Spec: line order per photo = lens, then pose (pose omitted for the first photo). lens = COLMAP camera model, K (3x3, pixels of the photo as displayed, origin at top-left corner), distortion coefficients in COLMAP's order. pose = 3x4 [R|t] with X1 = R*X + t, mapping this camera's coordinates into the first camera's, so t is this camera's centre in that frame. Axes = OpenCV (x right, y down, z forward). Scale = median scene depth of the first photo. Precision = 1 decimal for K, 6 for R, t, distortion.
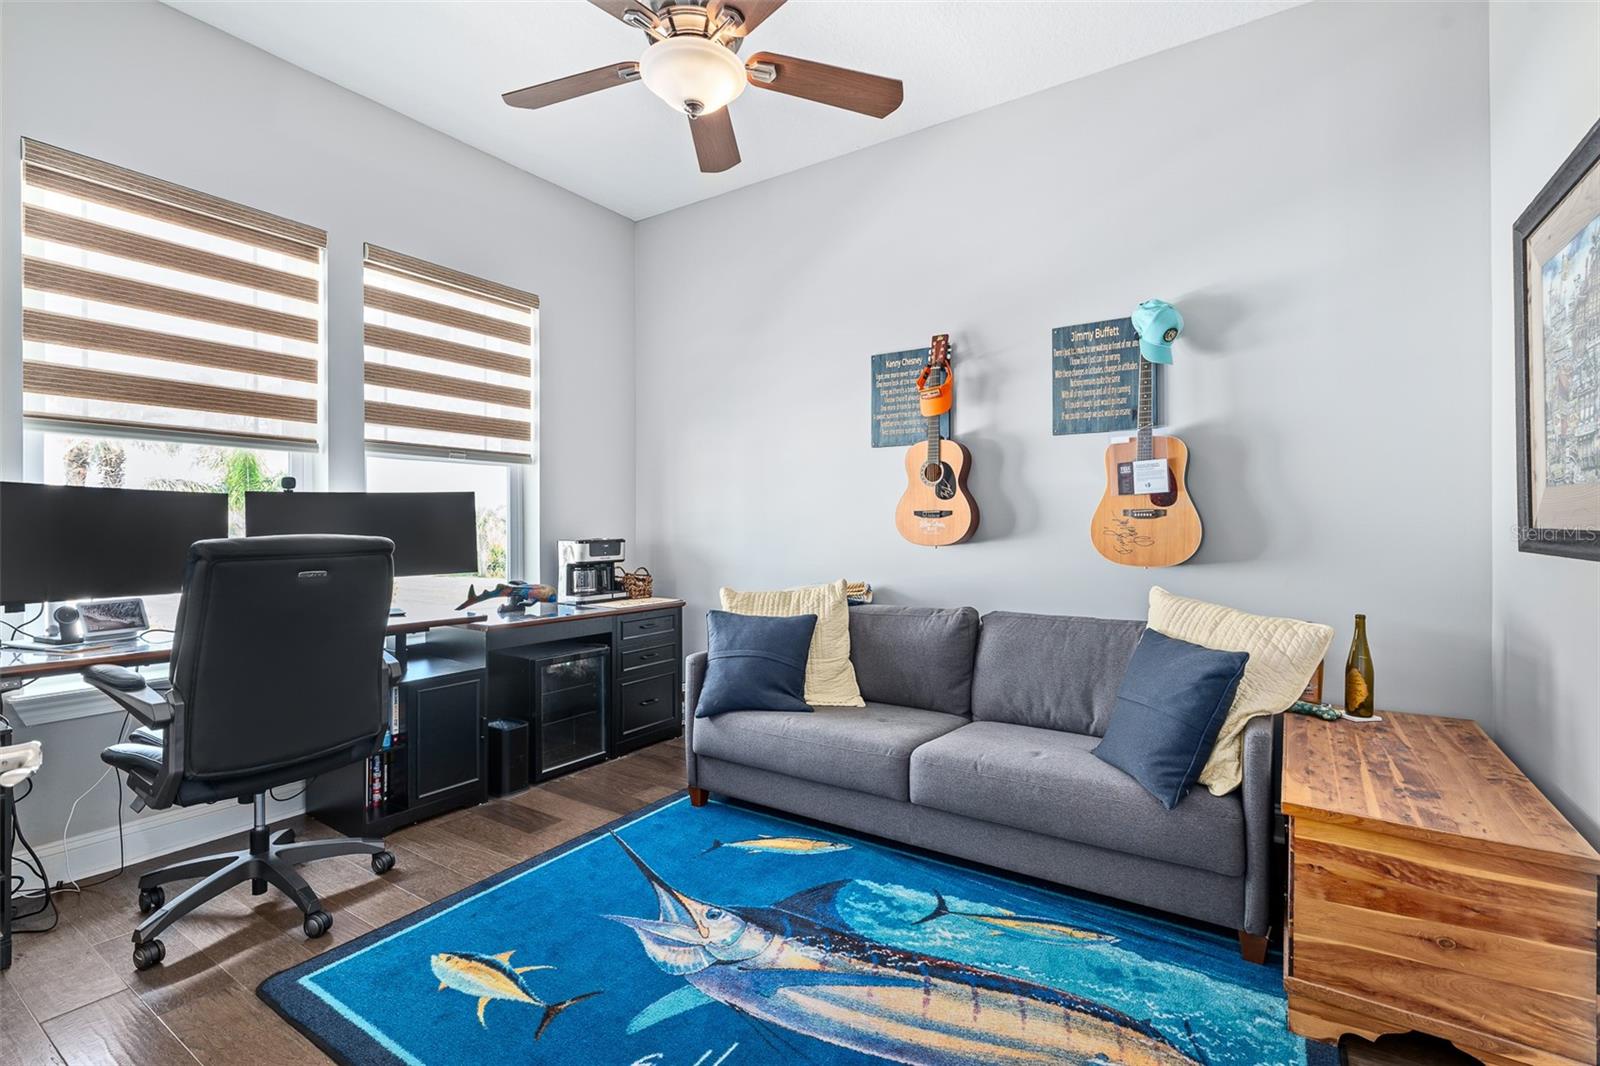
lens RADIAL K [[720.9, 0, 799.9], [0, 720.9, 520.4], [0, 0, 1]] dist [-0.000776, 0.001082]
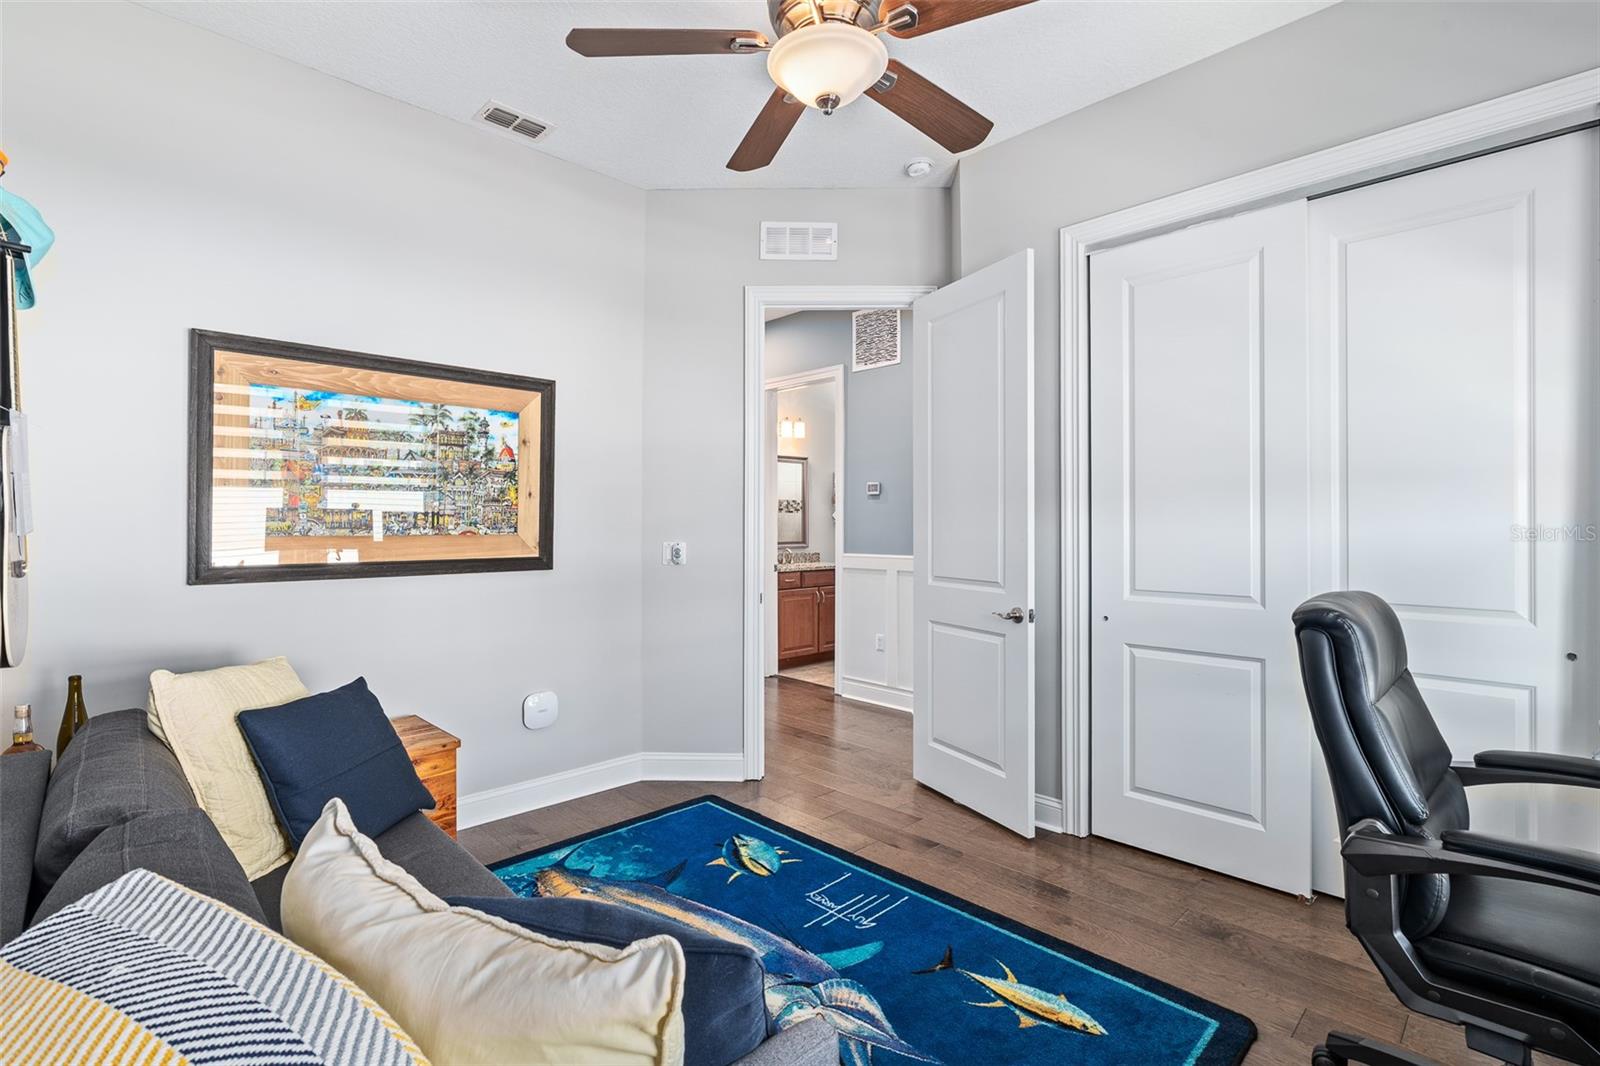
lens RADIAL K [[720.9, 0, 799.9], [0, 720.9, 520.4], [0, 0, 1]] dist [-0.000776, 0.001082]
pose [[-0.978400, 0.003715, 0.206689, -0.323052], [0.001965, 0.999960, -0.008669, -0.058564], [-0.206713, -0.008075, -0.978368, 2.059578]]
